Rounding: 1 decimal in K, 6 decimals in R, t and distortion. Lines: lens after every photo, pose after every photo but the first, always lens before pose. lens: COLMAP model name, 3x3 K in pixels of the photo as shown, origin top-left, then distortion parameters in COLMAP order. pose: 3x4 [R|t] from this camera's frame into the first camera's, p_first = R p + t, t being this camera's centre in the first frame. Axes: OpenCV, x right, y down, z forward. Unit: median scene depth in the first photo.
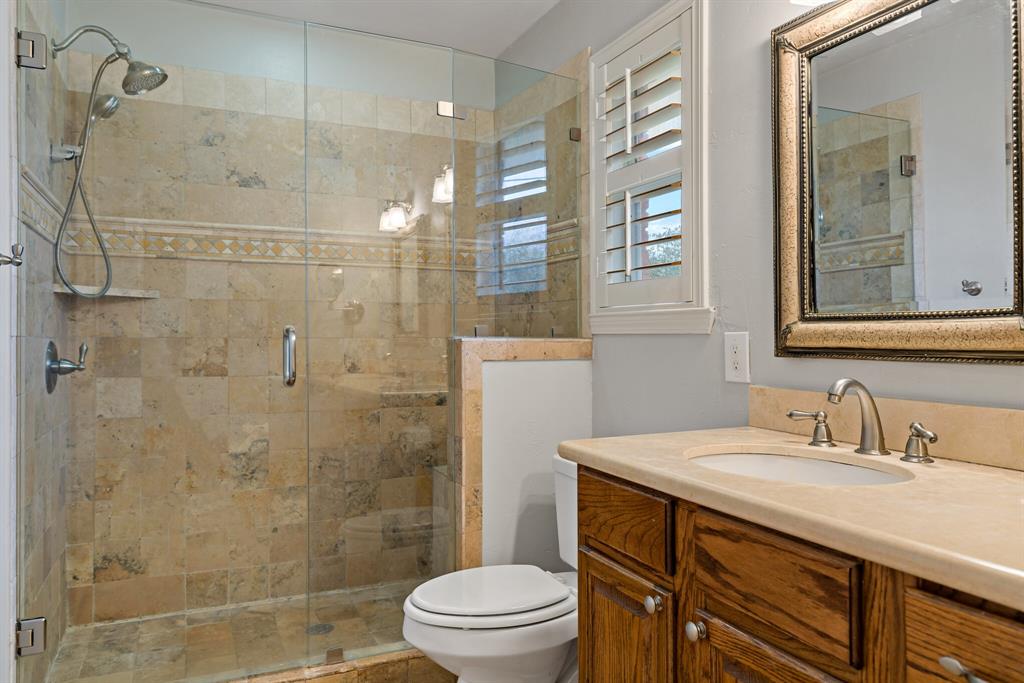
lens RADIAL K [[725.6, 0, 511.2], [0, 725.6, 337.4], [0, 0, 1]] dist [0.043929, 0.001552]
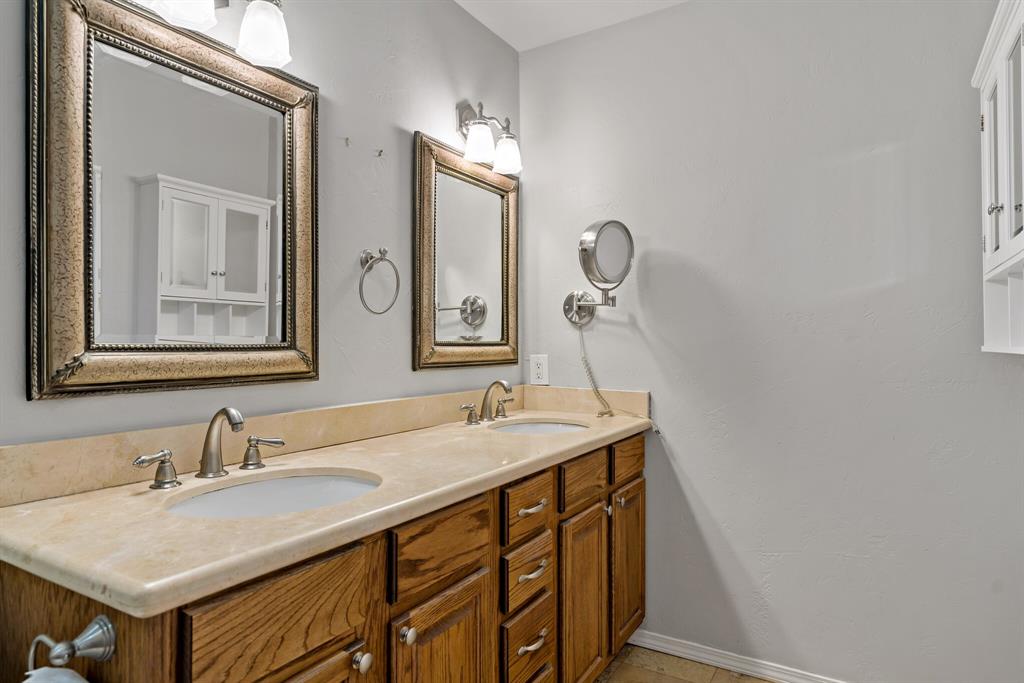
lens RADIAL K [[597.6, 0, 511.6], [0, 597.6, 340.5], [0, 0, 1]] dist [-0.018853, 0.000057]
pose [[-0.559244, 0.007612, 0.828968, -0.496916], [0.008153, 0.999960, -0.003681, -0.034357], [-0.828963, 0.004700, -0.559283, 1.169309]]
